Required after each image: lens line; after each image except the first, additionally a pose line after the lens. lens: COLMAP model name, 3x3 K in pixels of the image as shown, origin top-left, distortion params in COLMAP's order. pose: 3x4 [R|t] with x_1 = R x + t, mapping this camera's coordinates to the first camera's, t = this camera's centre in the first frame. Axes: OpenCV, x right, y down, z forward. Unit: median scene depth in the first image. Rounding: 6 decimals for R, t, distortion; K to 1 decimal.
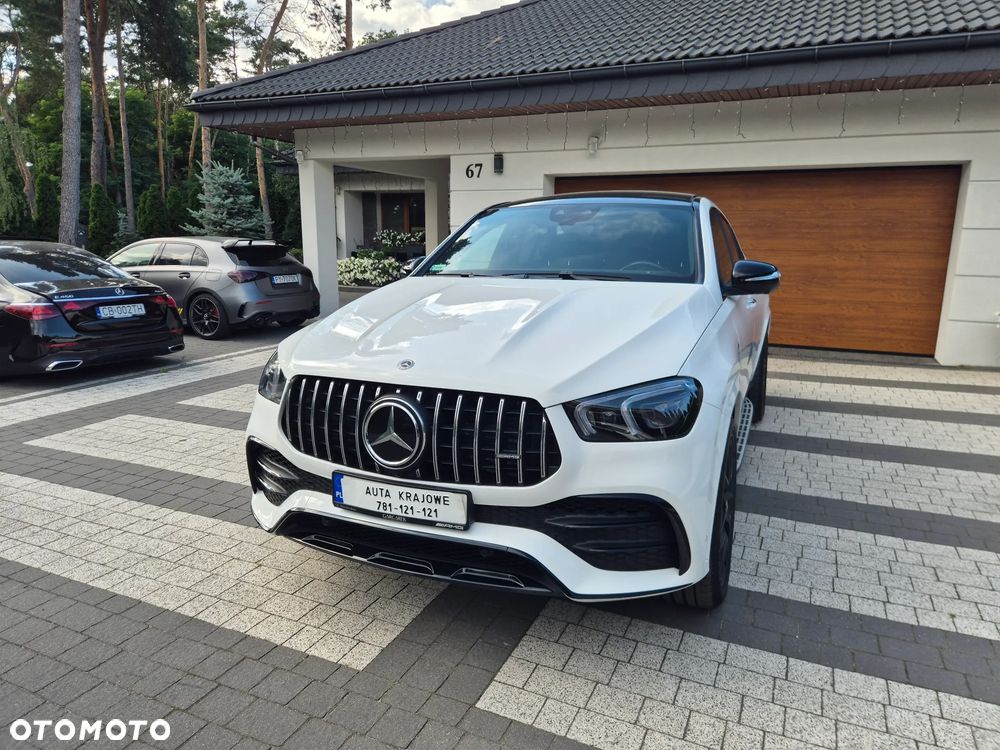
lens RADIAL K [[669.9, 0, 502.1], [0, 669.9, 377.5], [0, 0, 1]] dist [0.070761, -0.054618]
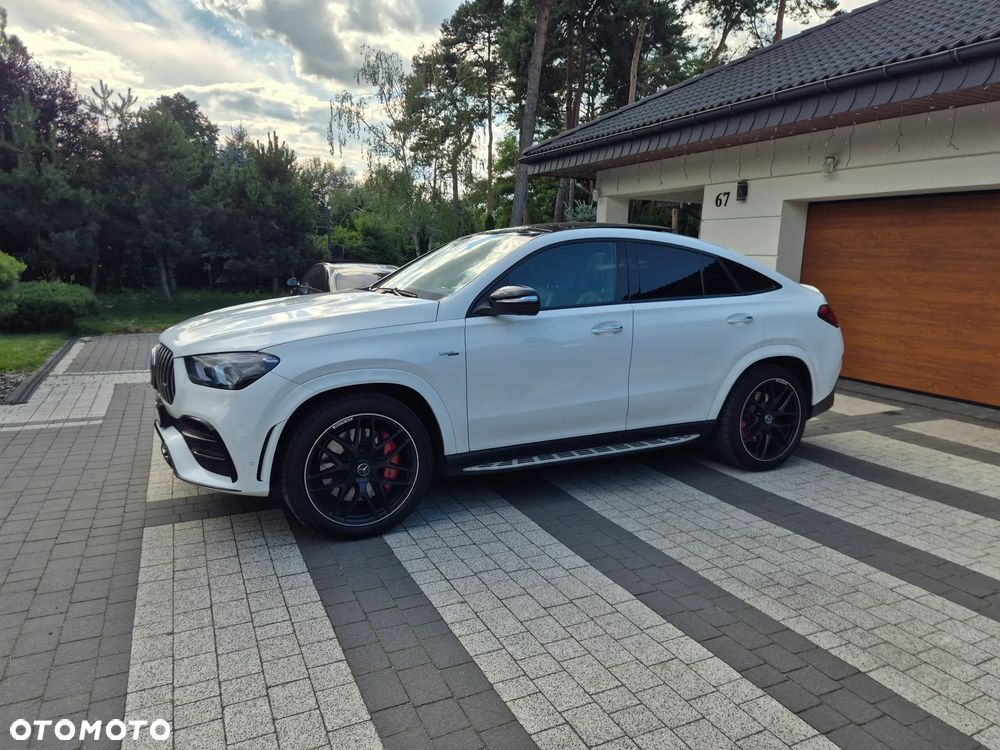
lens RADIAL K [[669.9, 0, 504.7], [0, 669.9, 381.2], [0, 0, 1]] dist [0.070761, -0.054618]
pose [[0.770668, 0.125769, -0.624703, 1.040291], [-0.148218, 0.988822, 0.016226, -0.028150], [0.619760, 0.080087, 0.780694, 0.117395]]
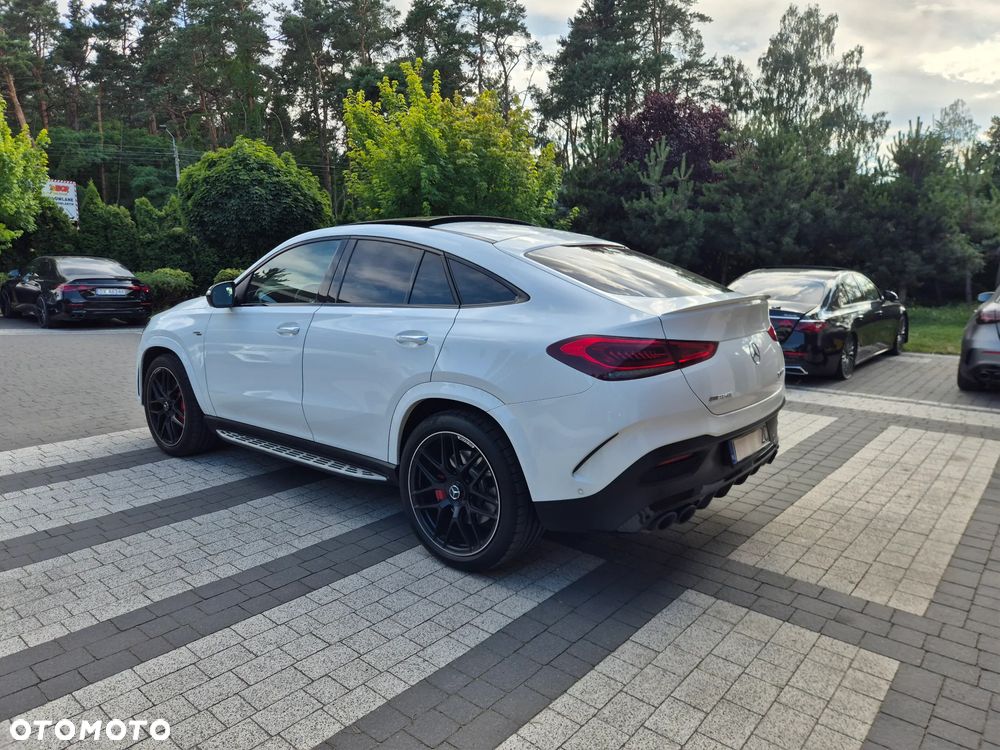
lens RADIAL K [[669.9, 0, 491.9], [0, 669.9, 370.1], [0, 0, 1]] dist [0.070761, -0.054618]
pose [[-0.286393, 0.150880, -0.946158, 1.442293], [-0.201861, 0.955855, 0.213528, -0.381590], [0.936606, 0.252145, -0.243294, 1.788555]]
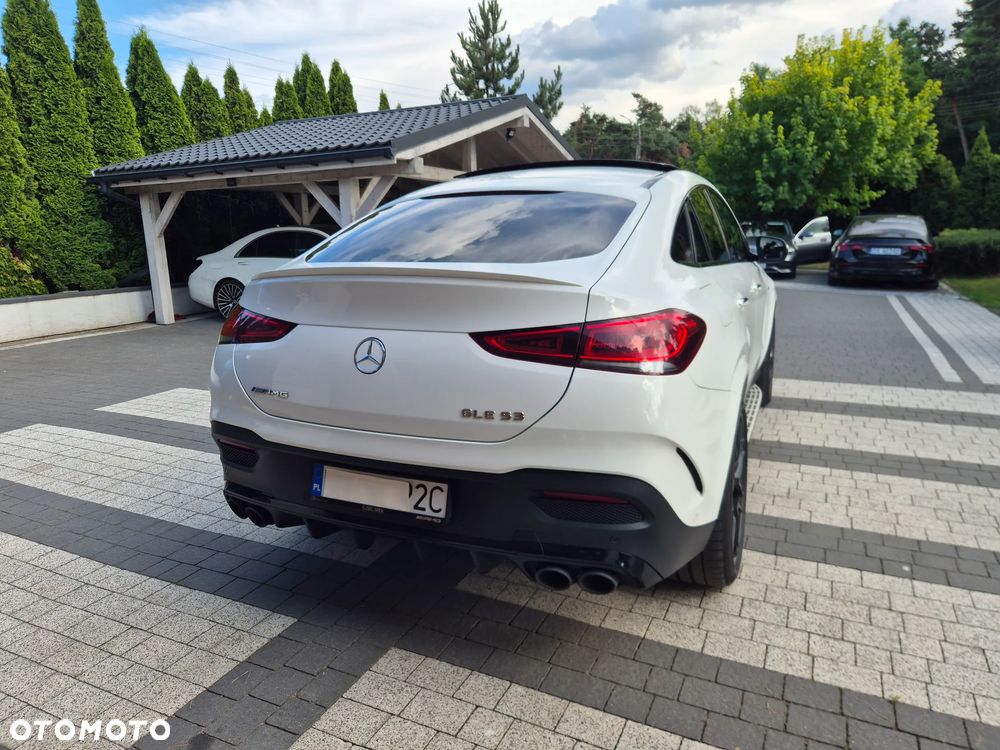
lens RADIAL K [[669.9, 0, 488.6], [0, 669.9, 368.0], [0, 0, 1]] dist [0.070761, -0.054618]
pose [[-0.999186, 0.011410, 0.038702, 0.323856], [0.025946, 0.916269, 0.399722, -0.505284], [-0.030901, 0.400401, -0.915819, 2.446328]]
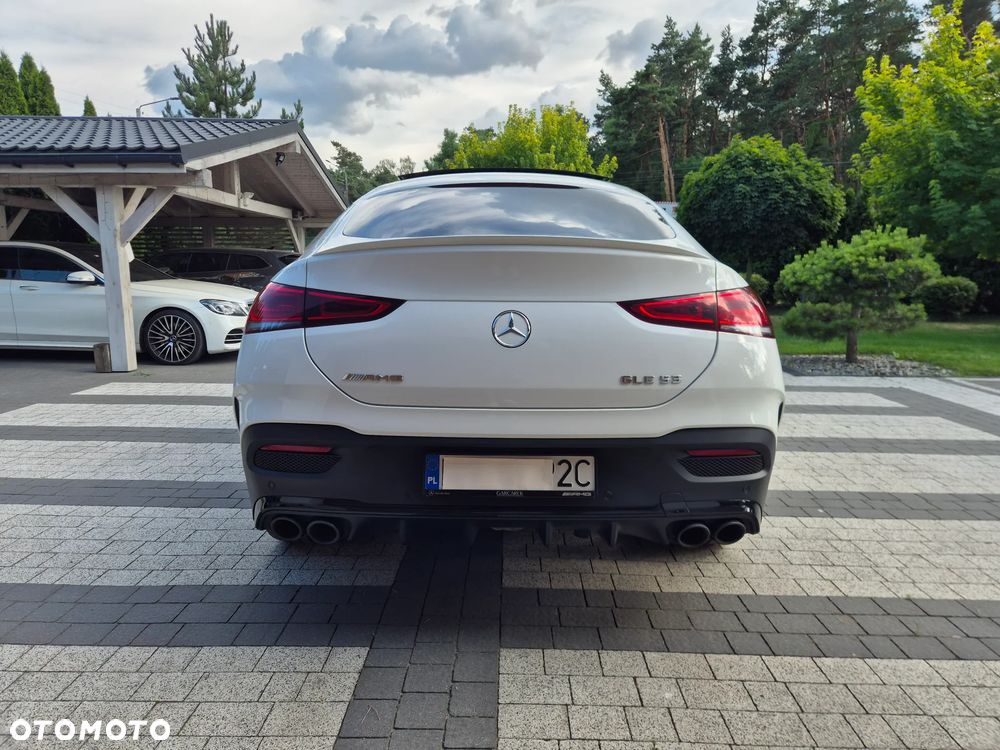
lens RADIAL K [[669.9, 0, 493.4], [0, 669.9, 365.6], [0, 0, 1]] dist [0.070761, -0.054618]
pose [[-0.919972, 0.044864, -0.389409, 0.691285], [-0.090766, 0.942047, 0.322968, -0.432213], [0.381331, 0.332467, -0.862585, 2.393696]]
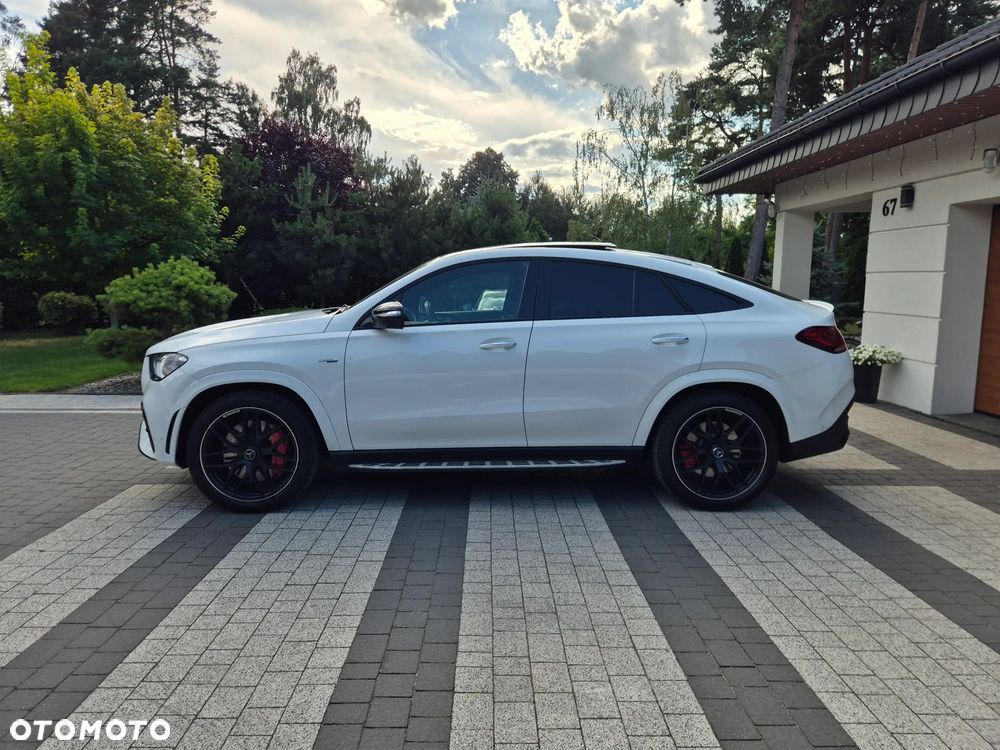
lens RADIAL K [[669.9, 0, 493.2], [0, 669.9, 369.0], [0, 0, 1]] dist [0.070761, -0.054618]
pose [[0.421005, 0.112272, -0.900083, 1.524501], [-0.188727, 0.981436, 0.034145, -0.123798], [0.887207, 0.155495, 0.434378, 0.622739]]
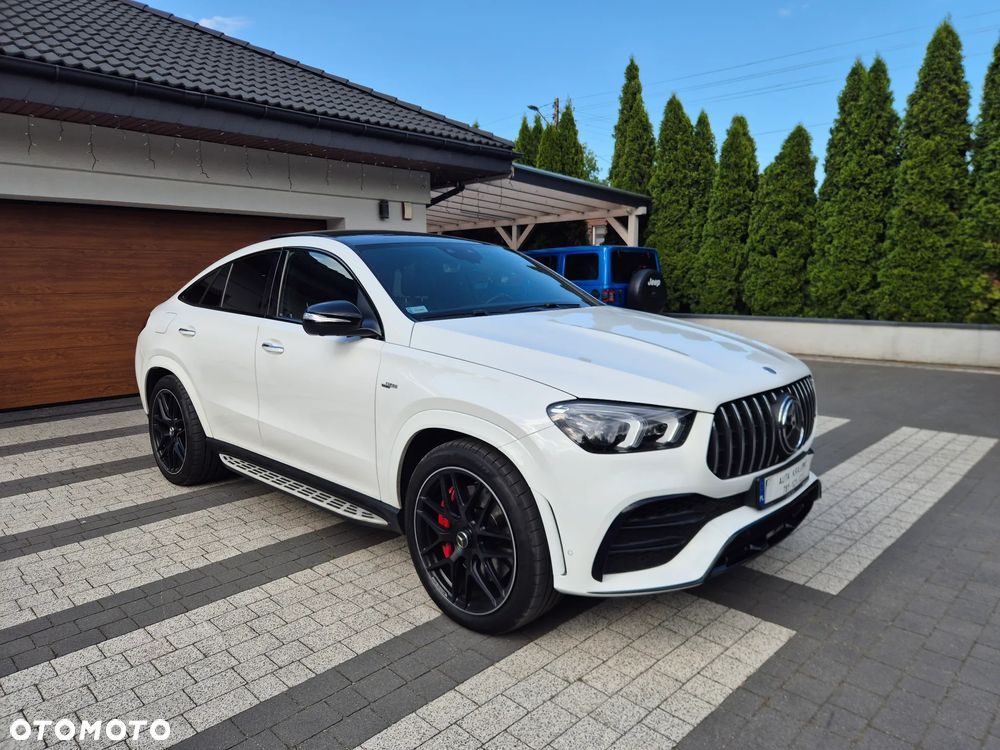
lens RADIAL K [[669.9, 0, 505.8], [0, 669.9, 367.2], [0, 0, 1]] dist [0.070761, -0.054618]
pose [[0.343933, -0.141547, 0.928264, -0.948381], [0.208891, 0.975334, 0.071328, -0.140708], [-0.915464, 0.169374, 0.365017, 0.634154]]
